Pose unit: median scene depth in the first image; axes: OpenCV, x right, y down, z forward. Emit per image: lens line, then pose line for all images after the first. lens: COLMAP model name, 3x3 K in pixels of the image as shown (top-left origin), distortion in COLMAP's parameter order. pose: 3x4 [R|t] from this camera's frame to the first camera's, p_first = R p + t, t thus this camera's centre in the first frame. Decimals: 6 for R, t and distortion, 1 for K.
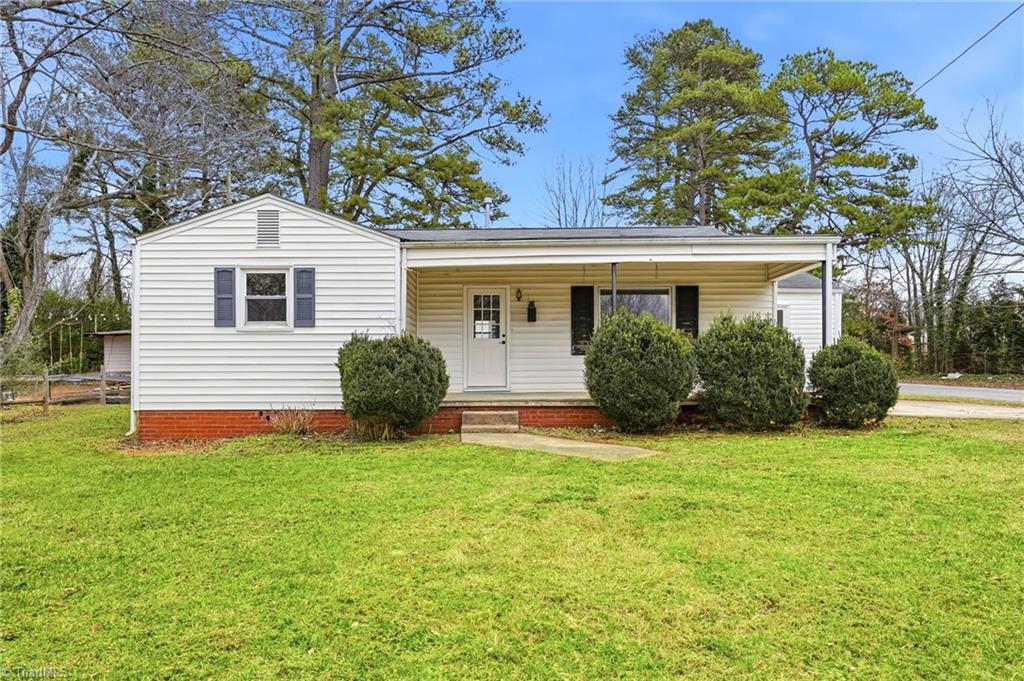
lens RADIAL K [[674.0, 0, 511.6], [0, 674.0, 365.1], [0, 0, 1]] dist [0.002161, -0.003671]
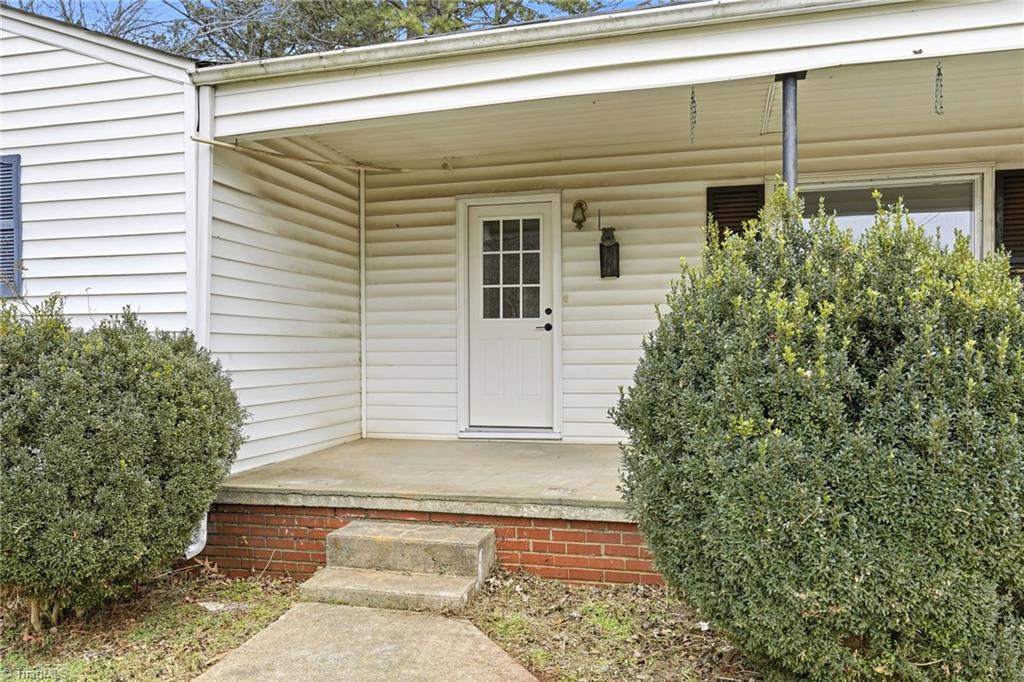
lens RADIAL K [[796.2, 0, 512.4], [0, 796.2, 370.1], [0, 0, 1]] dist [-0.001593, 0.002381]
pose [[0.961758, 0.004760, -0.273861, 0.126187], [0.003812, 0.999520, 0.030759, -0.025384], [0.273876, -0.030627, 0.961277, 0.586435]]
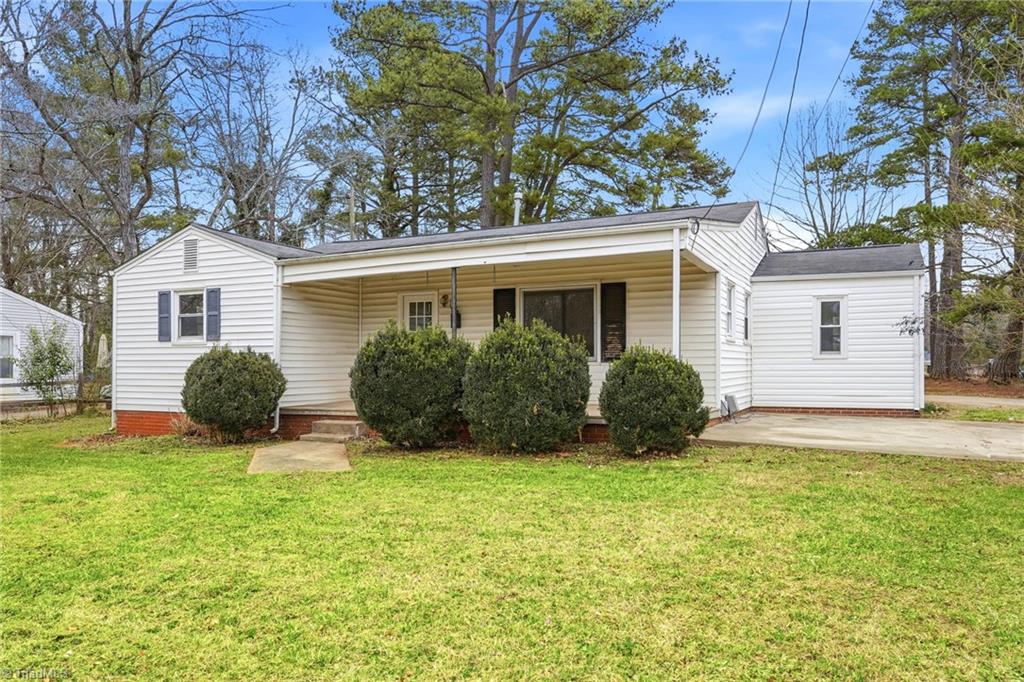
lens RADIAL K [[741.1, 0, 509.6], [0, 741.1, 363.3], [0, 0, 1]] dist [0.000906, 0.001611]
pose [[0.893572, -0.000298, -0.448920, 0.668080], [0.001773, 0.999994, 0.002865, -0.020184], [0.448917, -0.003356, 0.893567, 0.105753]]
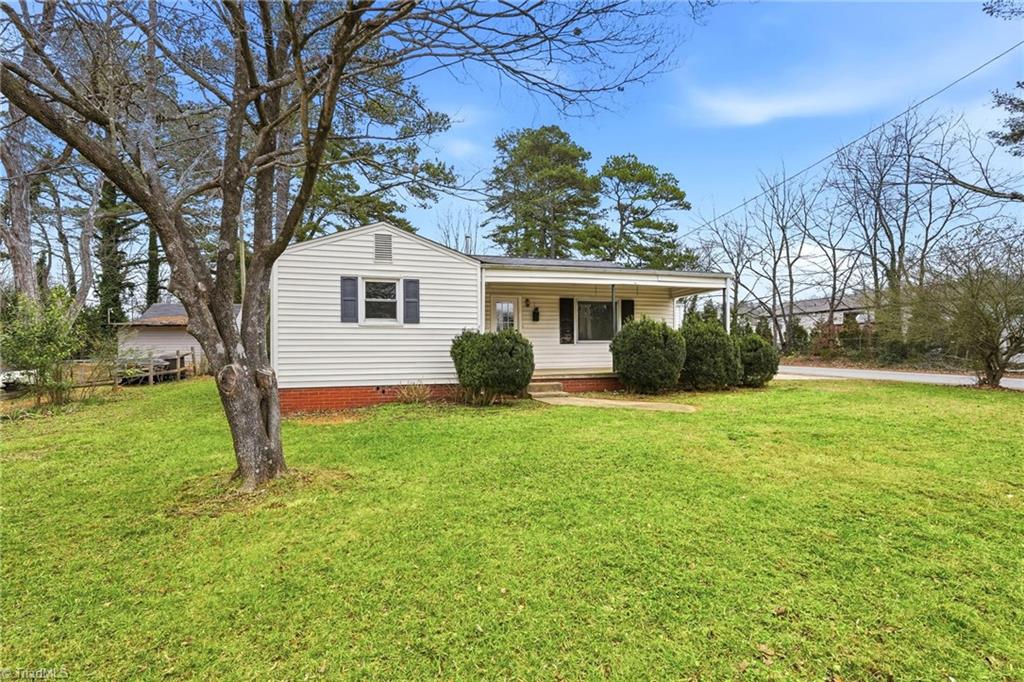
lens RADIAL K [[462.1, 0, 512.2], [0, 462.1, 350.4], [0, 0, 1]] dist [-0.012078, 0.000666]
pose [[0.955622, -0.002855, 0.294581, -0.370842], [0.001684, 0.999990, 0.004227, -0.005400], [-0.294590, -0.003544, 0.955617, 0.056322]]
